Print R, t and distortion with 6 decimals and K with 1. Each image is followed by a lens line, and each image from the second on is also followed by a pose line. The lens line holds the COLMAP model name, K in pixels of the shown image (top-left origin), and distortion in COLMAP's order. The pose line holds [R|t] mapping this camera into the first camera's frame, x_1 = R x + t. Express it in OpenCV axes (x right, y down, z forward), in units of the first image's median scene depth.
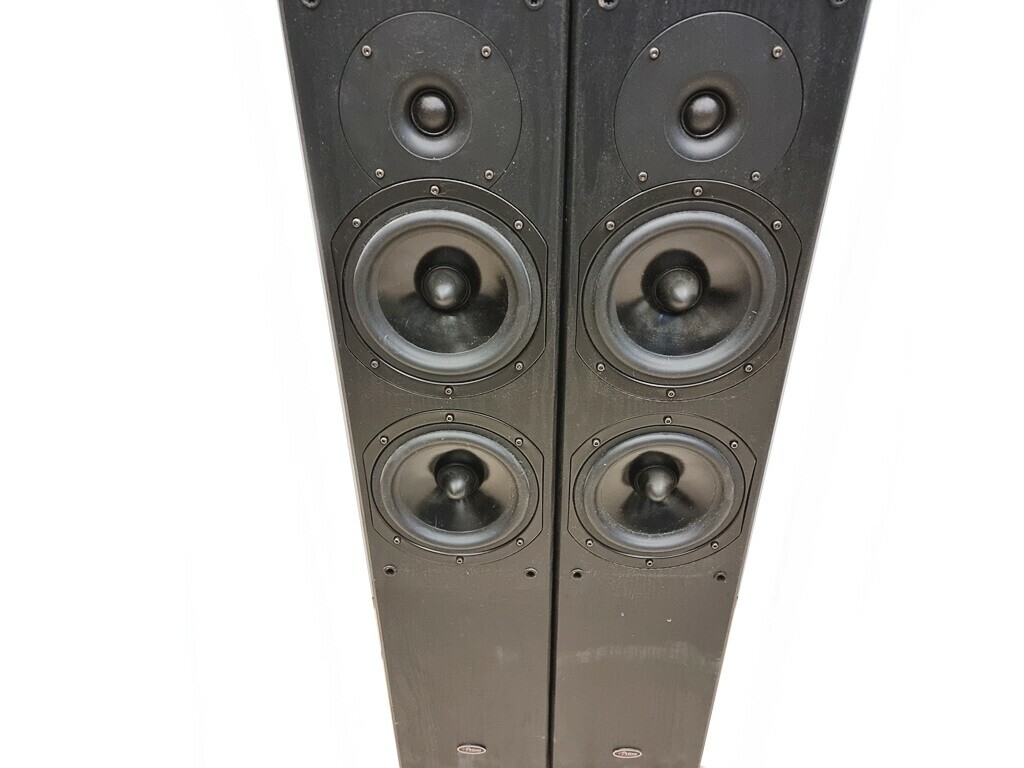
lens RADIAL K [[720.4, 0, 514.1], [0, 720.4, 383.3], [0, 0, 1]] dist [0.055686, -0.004712]
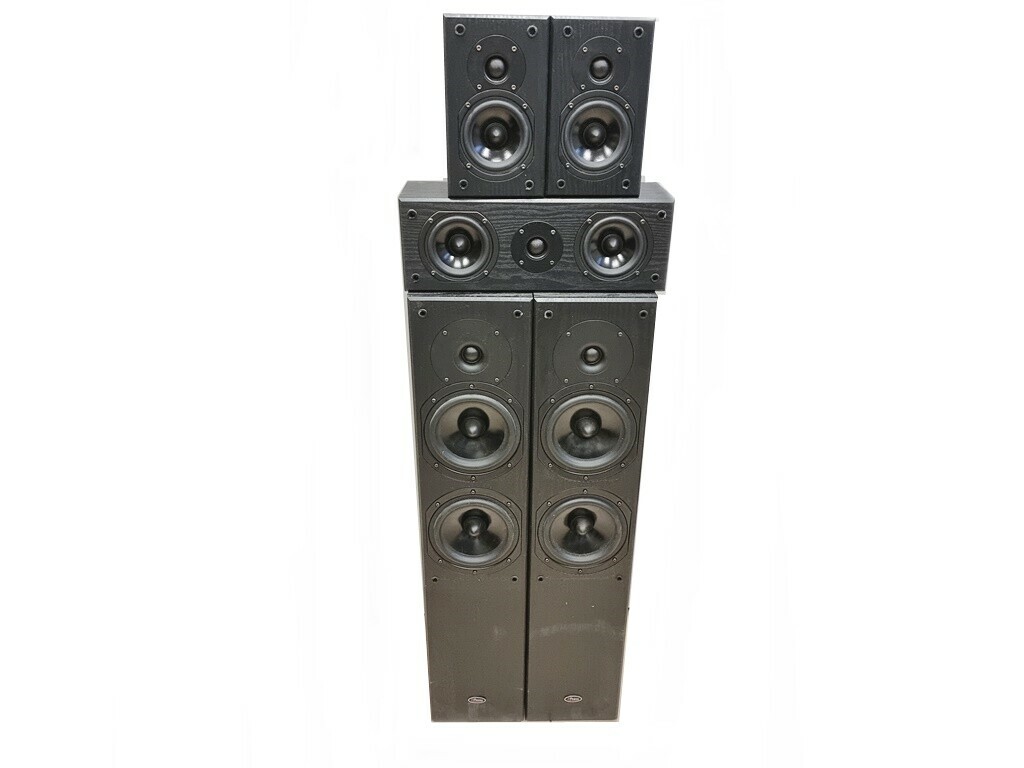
lens RADIAL K [[720.4, 0, 509.4], [0, 720.4, 377.7], [0, 0, 1]] dist [0.055686, -0.004712]
pose [[0.998858, -0.008565, 0.047002, -0.083525], [0.013151, 0.995085, -0.098144, -0.068691], [-0.045930, 0.098650, 0.994062, -0.990371]]
